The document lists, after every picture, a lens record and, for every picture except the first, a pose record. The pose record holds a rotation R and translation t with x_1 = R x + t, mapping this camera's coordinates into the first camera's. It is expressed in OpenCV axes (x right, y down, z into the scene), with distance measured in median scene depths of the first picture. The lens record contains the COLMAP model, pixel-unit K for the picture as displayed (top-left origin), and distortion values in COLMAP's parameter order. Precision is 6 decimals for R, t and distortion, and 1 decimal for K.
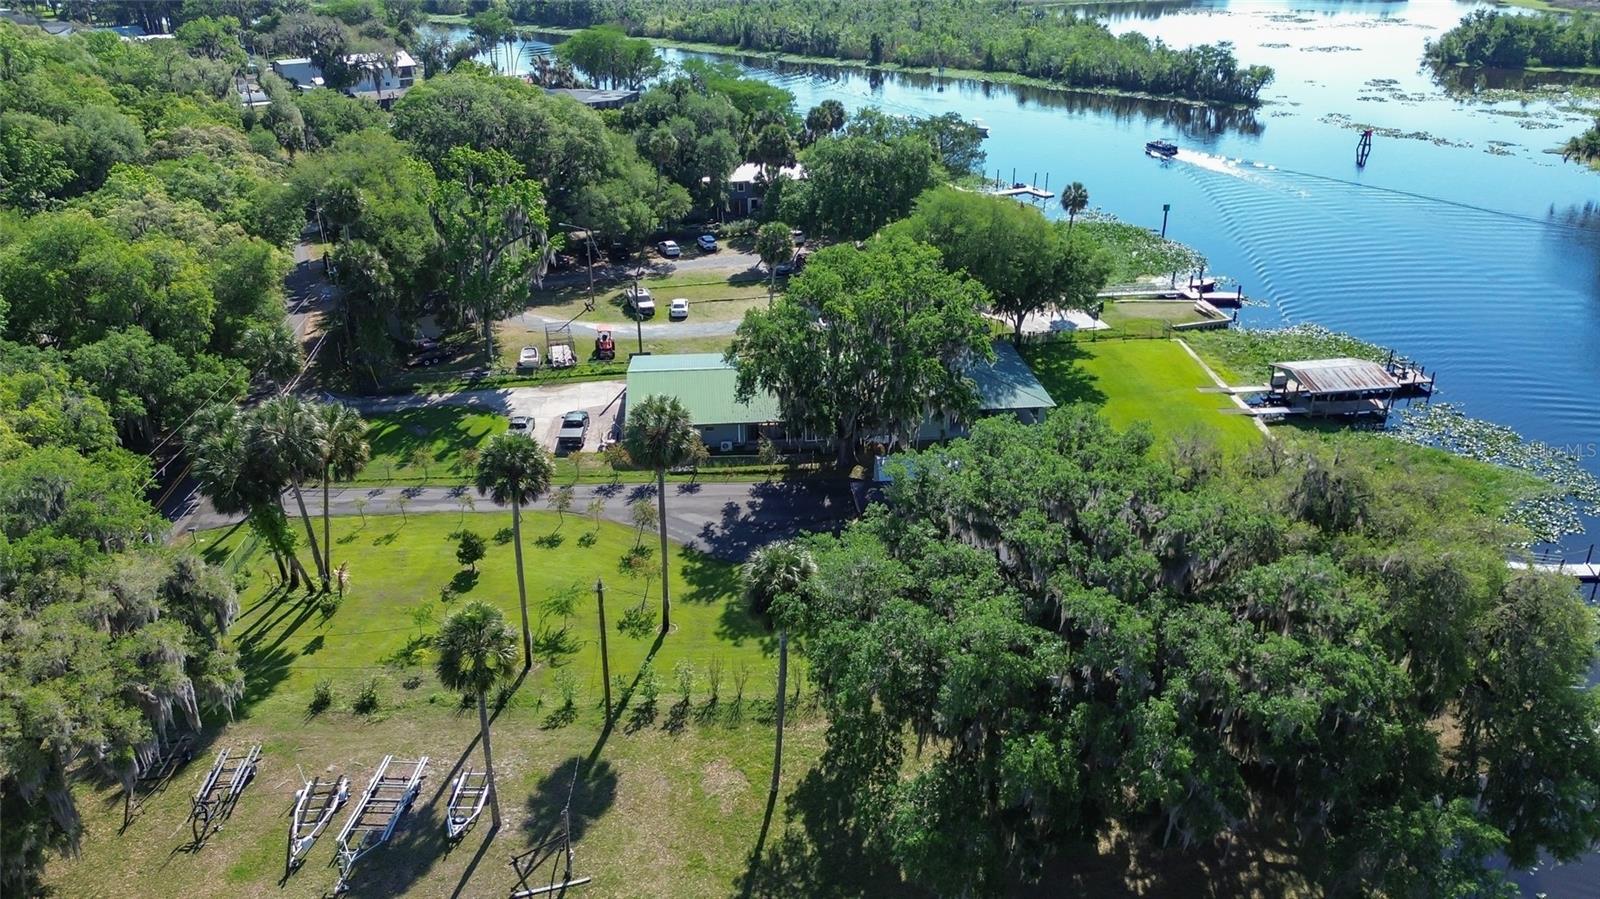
lens RADIAL K [[1072.3, 0, 796.0], [0, 1072.3, 443.6], [0, 0, 1]] dist [0.082544, -0.048787]
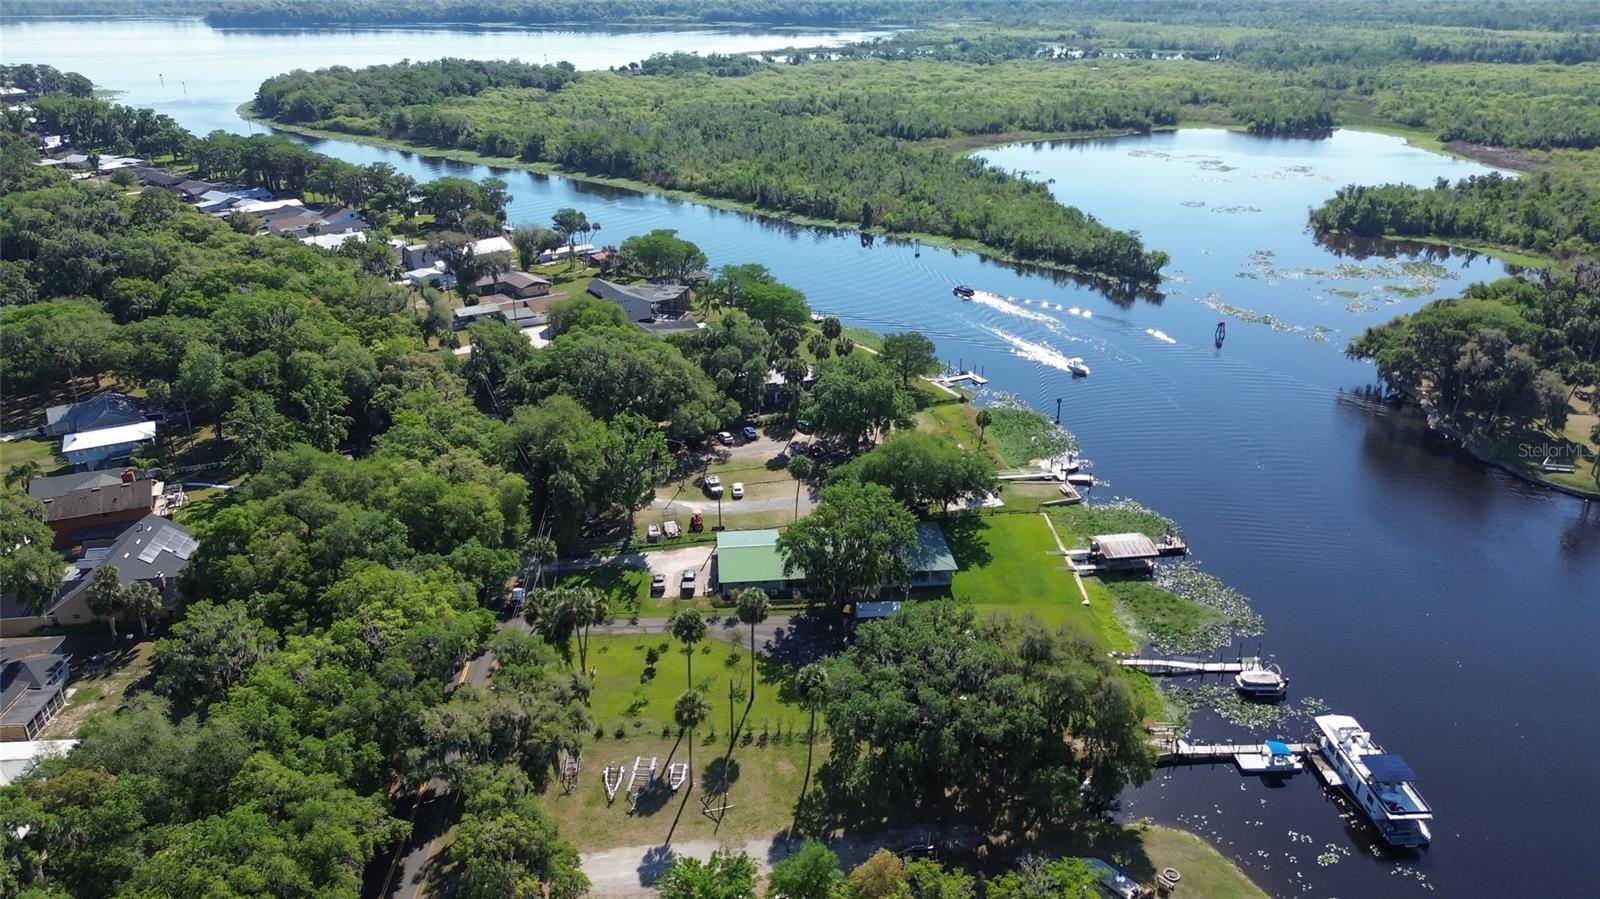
lens RADIAL K [[1069.9, 0, 800.0], [0, 1069.9, 449.5], [0, 0, 1]] dist [0.136202, -0.159702]
pose [[0.999991, 0.000661, 0.004203, -0.026038], [-0.000503, 0.999299, -0.037440, -0.150095], [-0.004225, 0.037437, 0.999290, -0.715086]]
